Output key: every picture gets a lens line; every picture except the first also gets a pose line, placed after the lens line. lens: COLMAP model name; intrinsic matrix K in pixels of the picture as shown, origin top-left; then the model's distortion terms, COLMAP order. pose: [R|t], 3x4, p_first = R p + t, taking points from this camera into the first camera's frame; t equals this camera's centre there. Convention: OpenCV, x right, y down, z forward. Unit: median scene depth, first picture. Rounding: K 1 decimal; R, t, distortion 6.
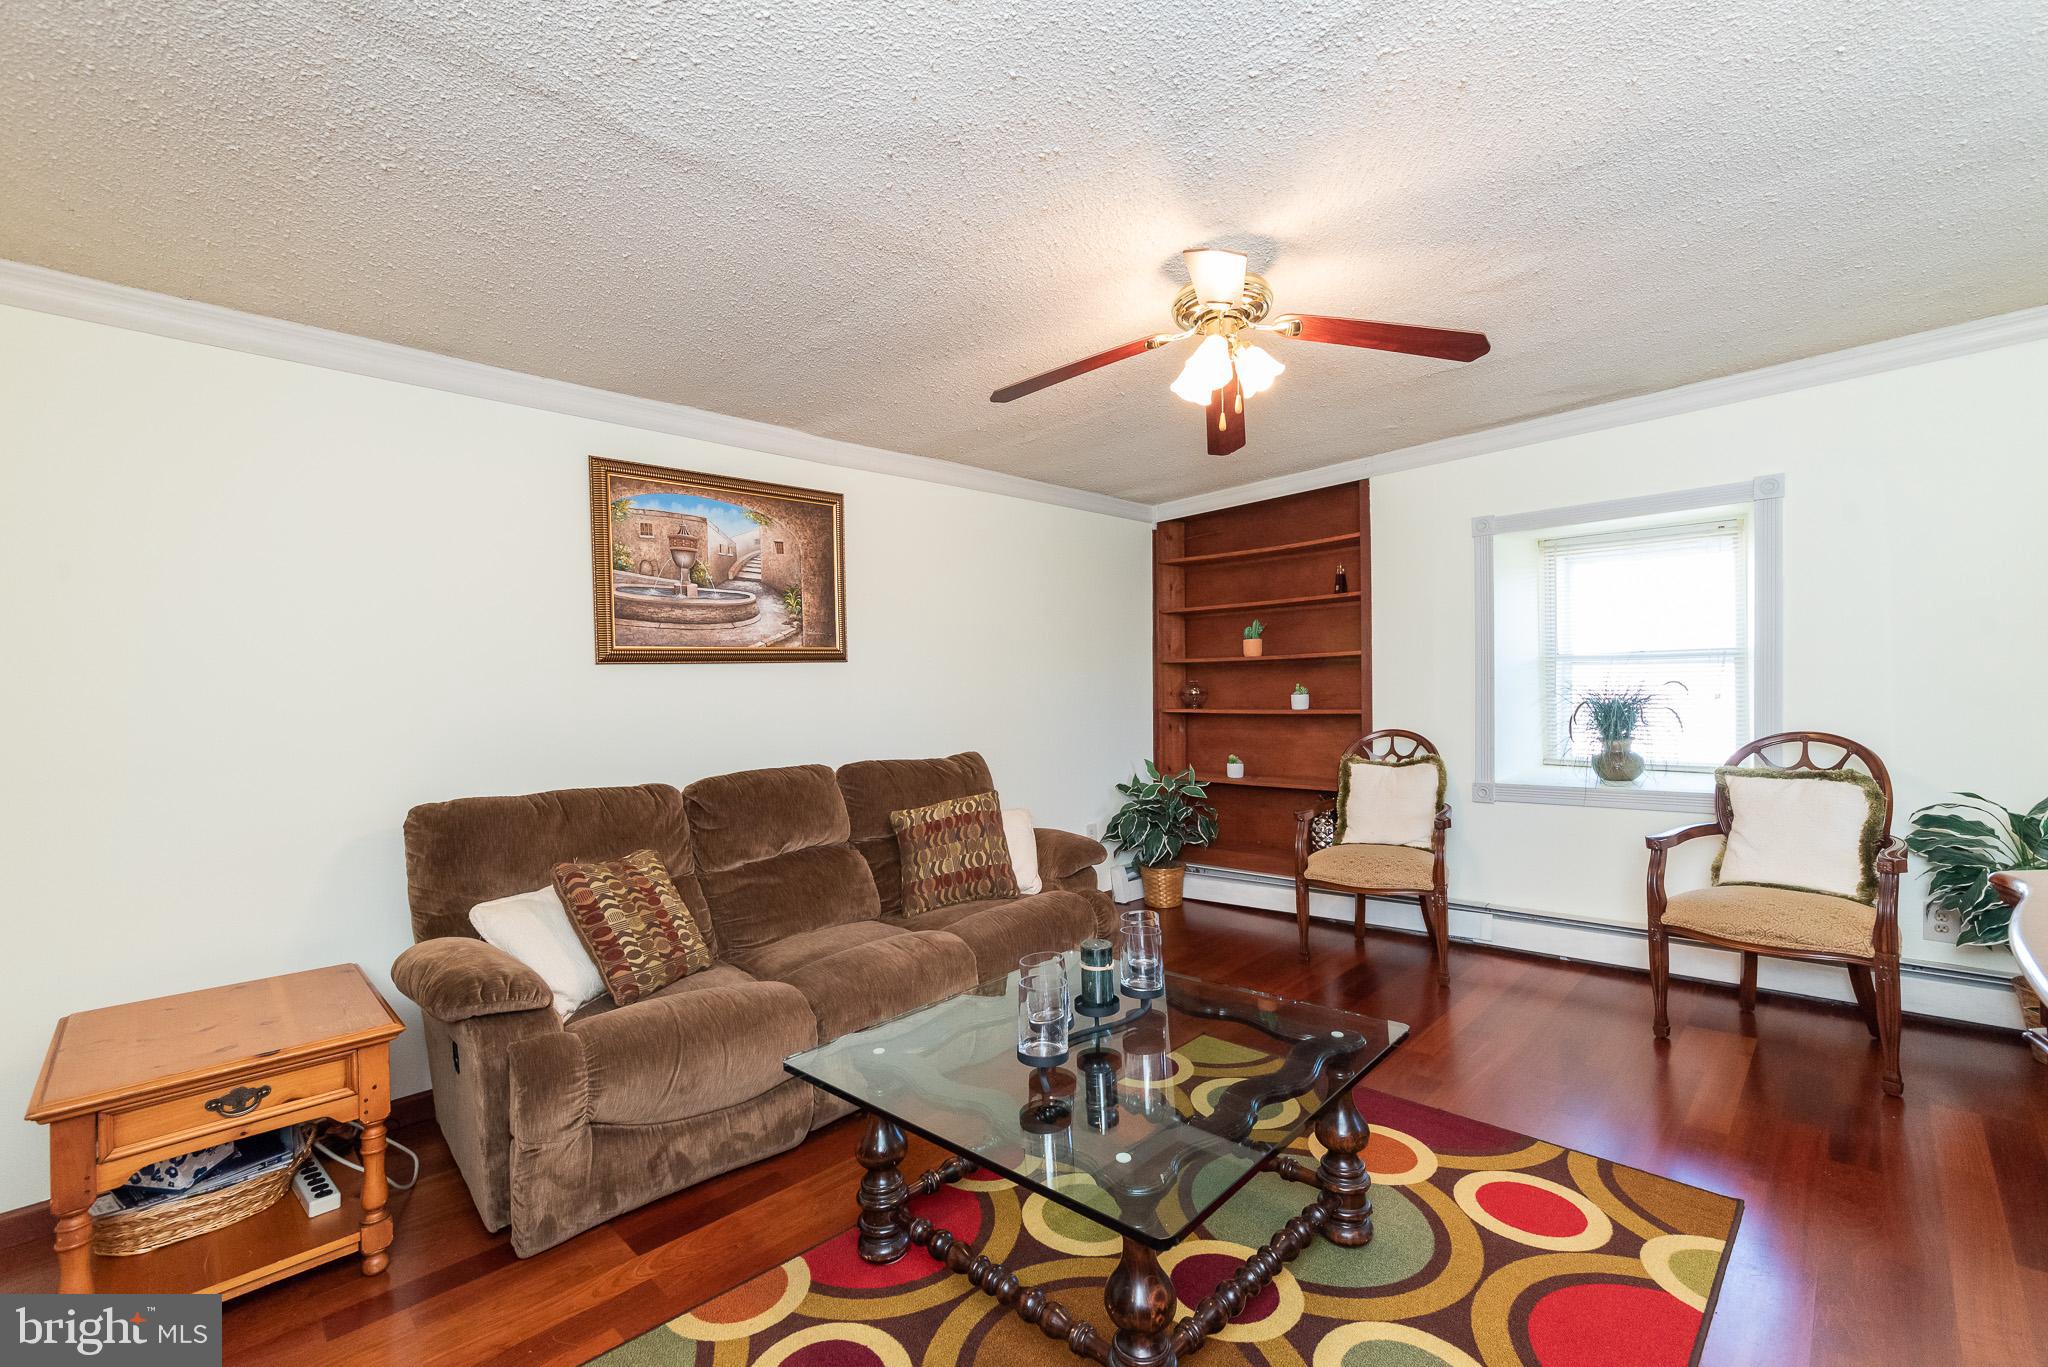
lens RADIAL K [[884.7, 0, 1024.0], [0, 884.7, 683.5], [0, 0, 1]] dist [0.000912, -0.000083]
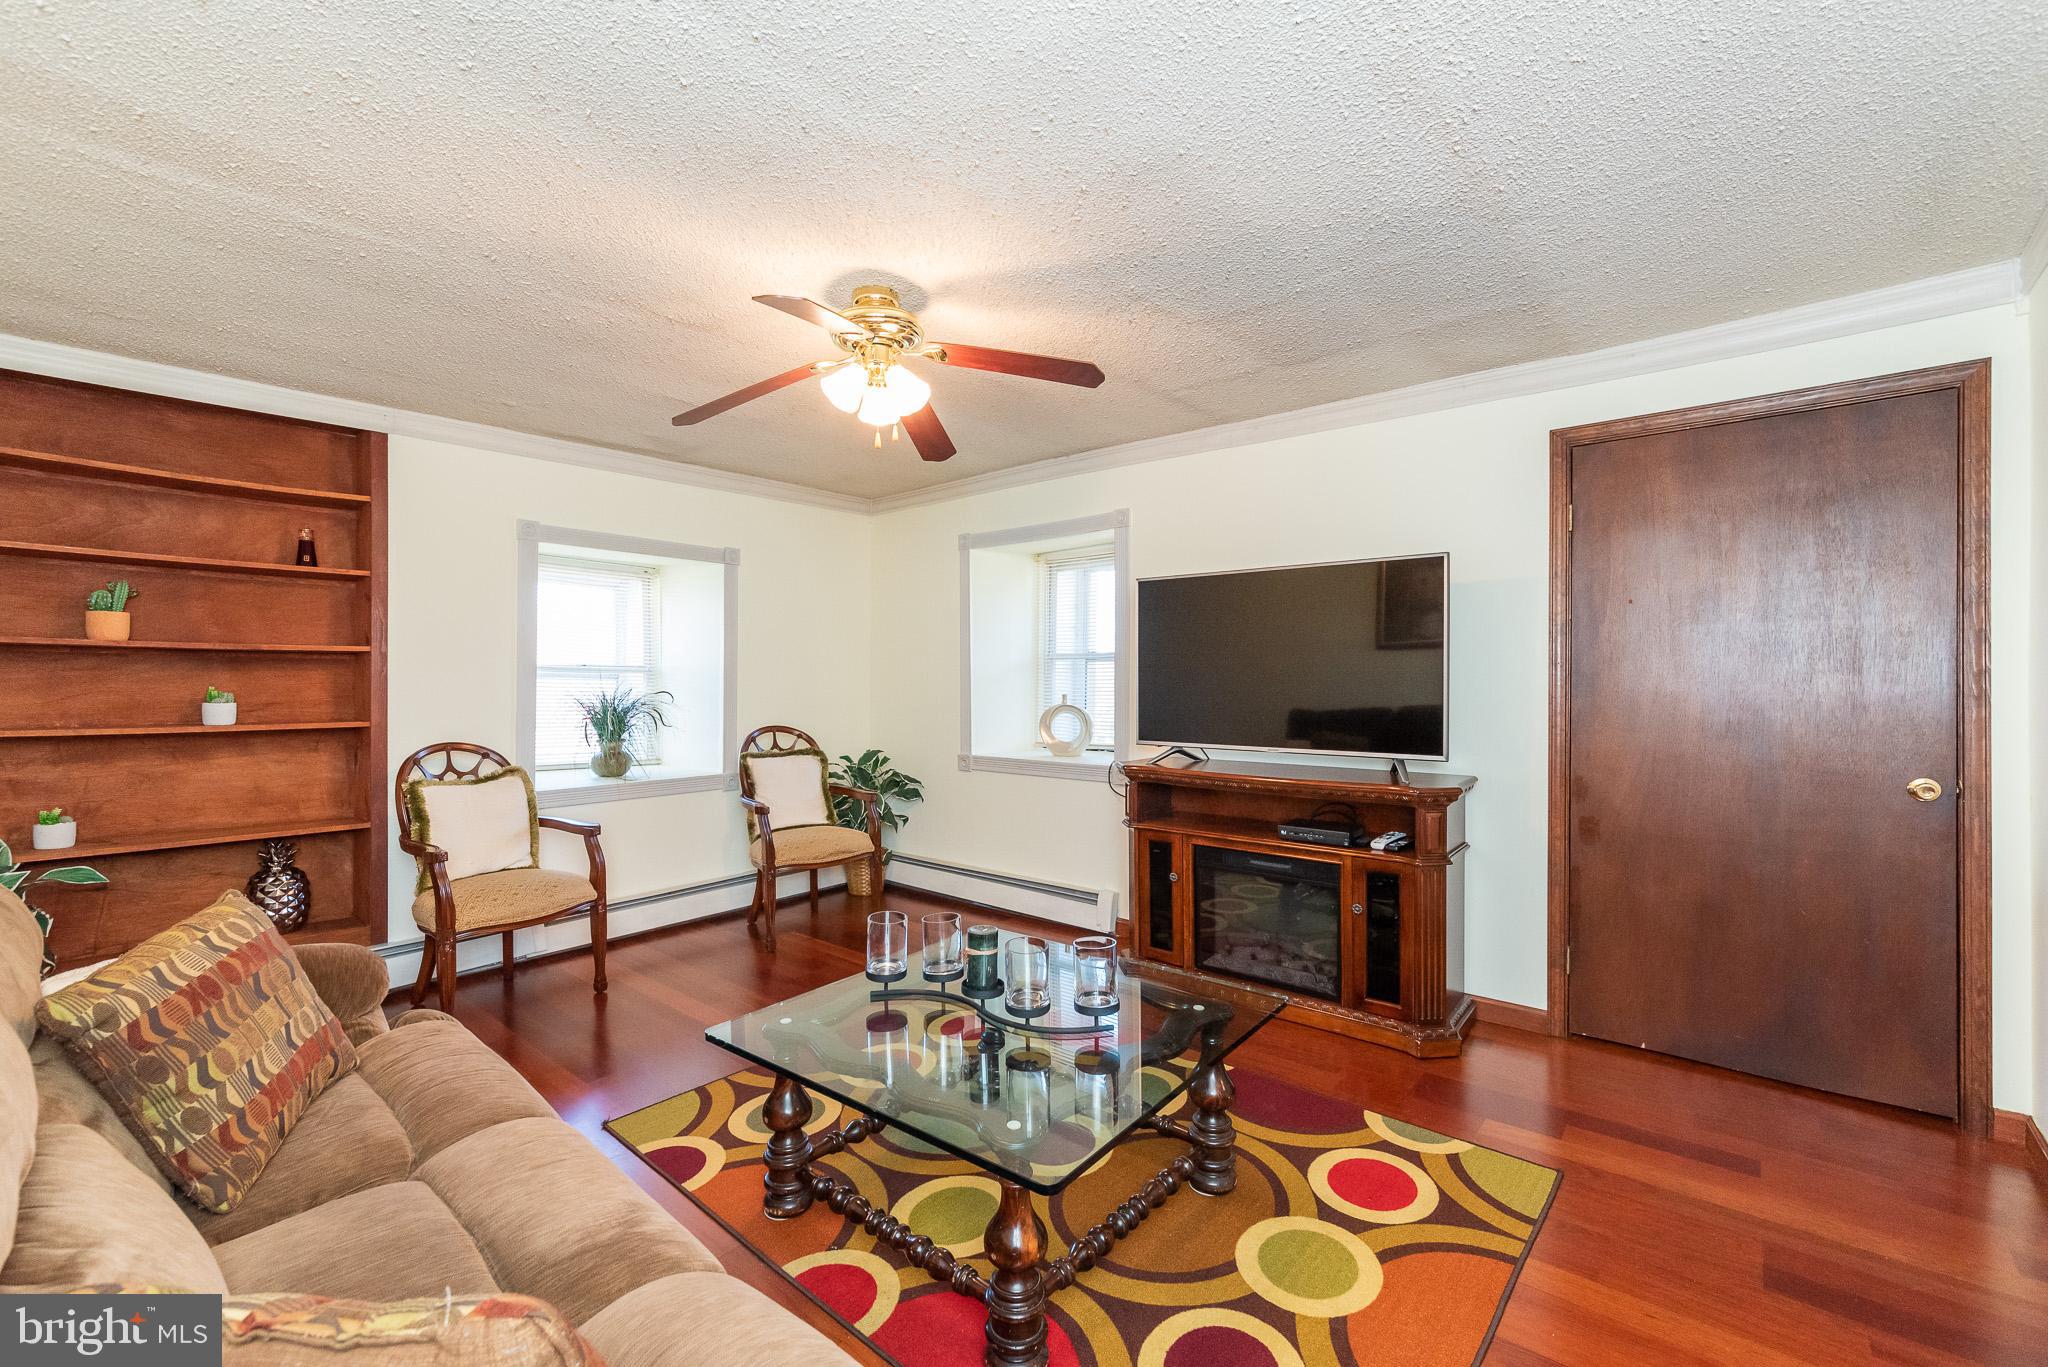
lens RADIAL K [[869.9, 0, 1024.4], [0, 869.9, 698.0], [0, 0, 1]] dist [-0.001176, -0.000036]
pose [[-0.101095, 0.009960, 0.994827, -0.532615], [-0.004455, 0.999935, -0.010464, 0.016692], [-0.994867, -0.005490, -0.101044, 0.589610]]
